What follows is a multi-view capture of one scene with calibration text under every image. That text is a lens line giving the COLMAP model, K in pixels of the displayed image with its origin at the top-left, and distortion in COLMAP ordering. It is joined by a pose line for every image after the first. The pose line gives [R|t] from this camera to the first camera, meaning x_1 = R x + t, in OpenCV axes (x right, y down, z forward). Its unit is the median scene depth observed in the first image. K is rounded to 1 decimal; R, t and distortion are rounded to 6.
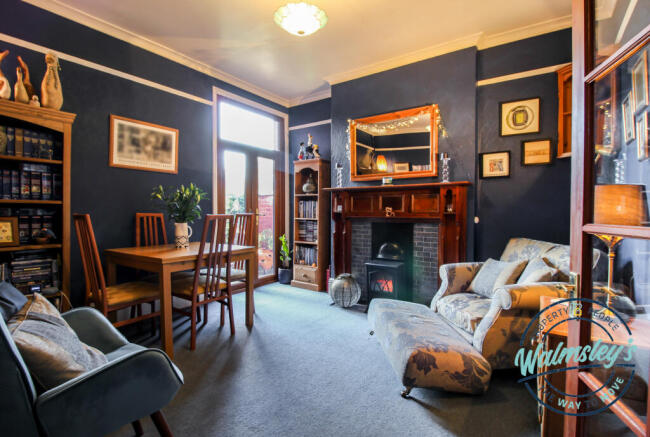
lens RADIAL K [[314.3, 0, 322.6], [0, 314.3, 210.1], [0, 0, 1]] dist [0.004821, -0.000742]
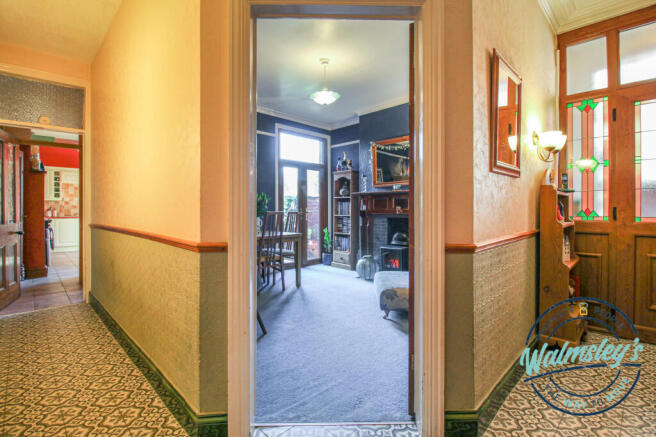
lens RADIAL K [[315.5, 0, 325.4], [0, 315.5, 213.6], [0, 0, 1]] dist [0.008406, -0.000966]
pose [[0.984551, 0.004820, -0.175031, 0.119246], [-0.003637, 0.999968, 0.007080, 0.012074], [0.175060, -0.006334, 0.984537, -0.348139]]
